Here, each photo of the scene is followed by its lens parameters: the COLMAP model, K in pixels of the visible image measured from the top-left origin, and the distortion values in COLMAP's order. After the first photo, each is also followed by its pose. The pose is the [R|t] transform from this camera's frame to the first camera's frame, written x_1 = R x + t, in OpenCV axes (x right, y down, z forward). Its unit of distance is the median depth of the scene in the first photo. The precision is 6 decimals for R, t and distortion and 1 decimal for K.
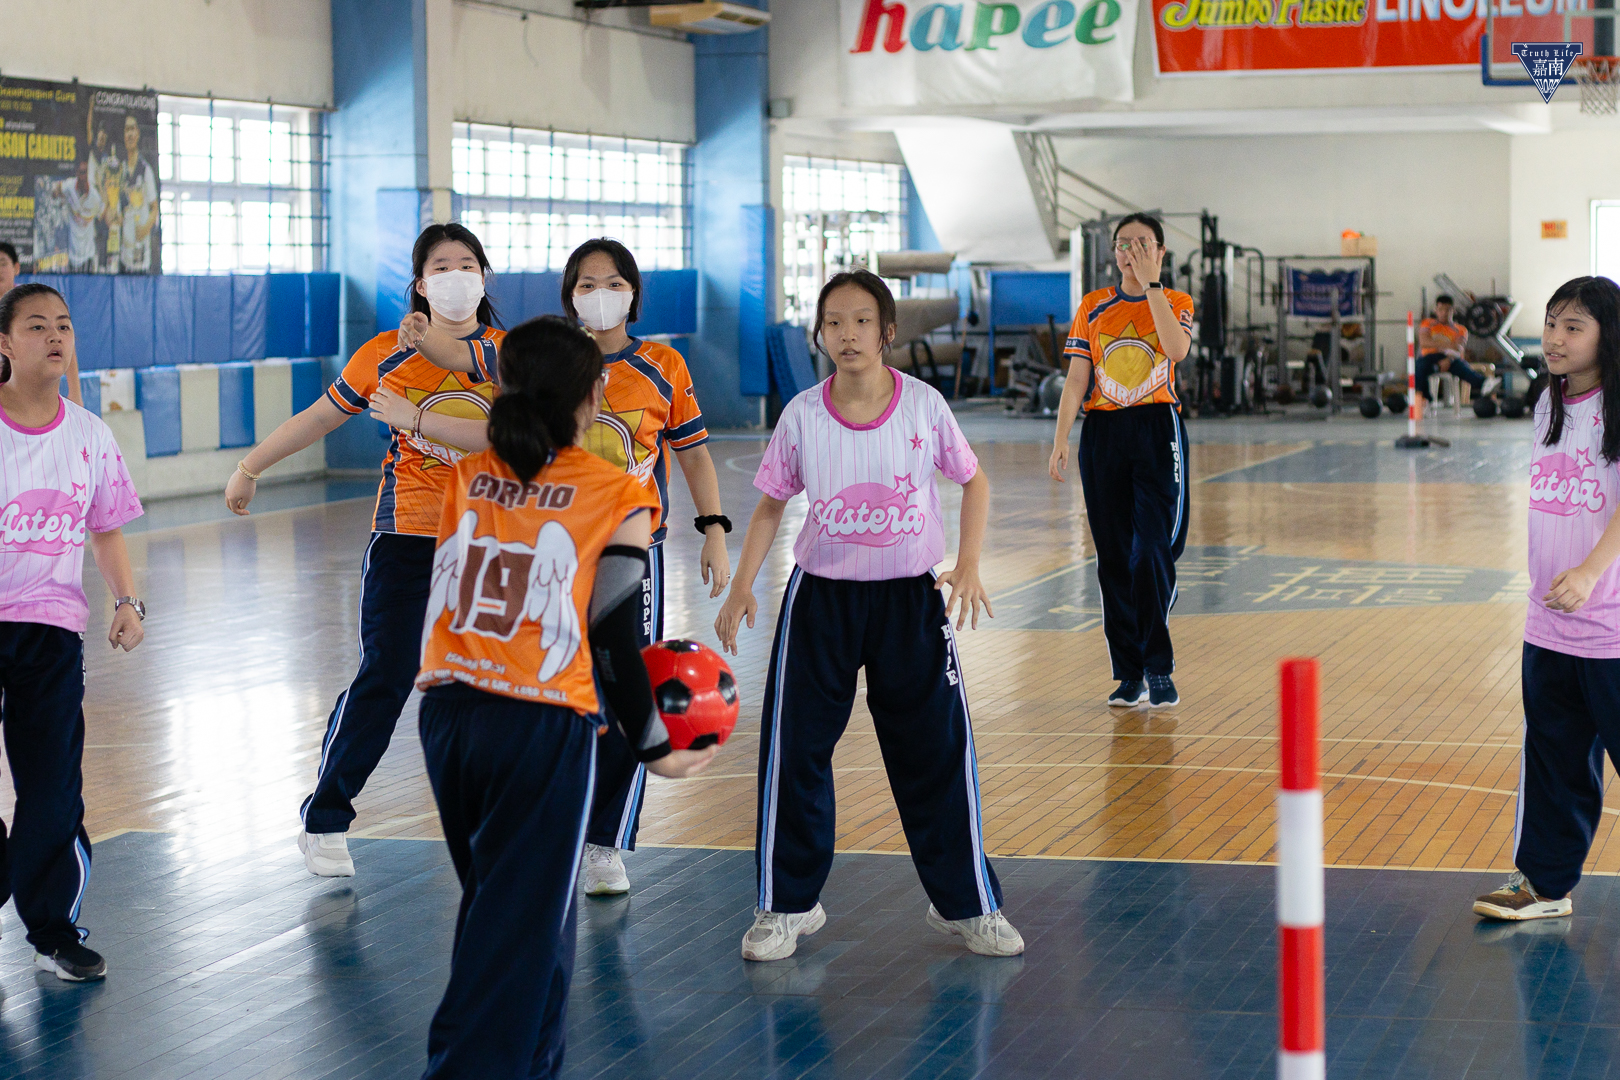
lens RADIAL K [[4825.2, 0, 809.6], [0, 4825.2, 542.2], [0, 0, 1]] dist [0.119302, 0.000000]
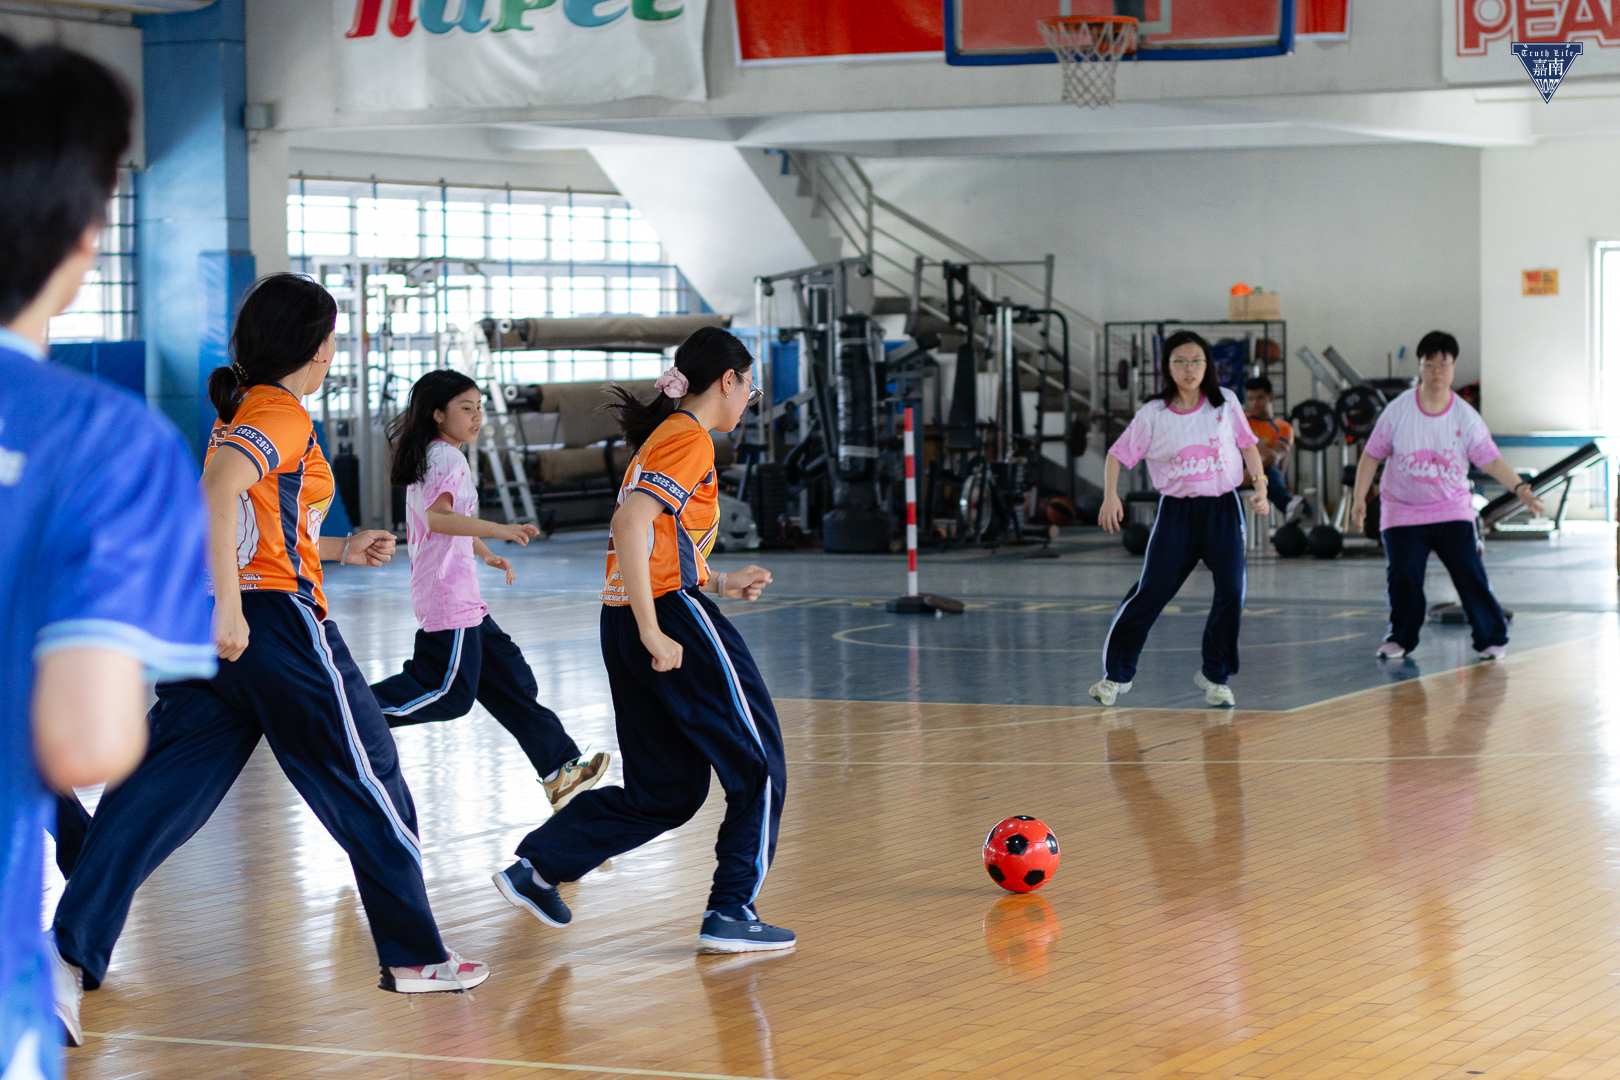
lens RADIAL K [[4825.2, 0, 811.2], [0, 4825.2, 538.6], [0, 0, 1]] dist [0.119302, 0.000000]
pose [[0.972048, 0.008427, -0.234629, 0.243530], [-0.011332, 0.999875, -0.011037, -0.020426], [0.234507, 0.013387, 0.972022, 0.324938]]
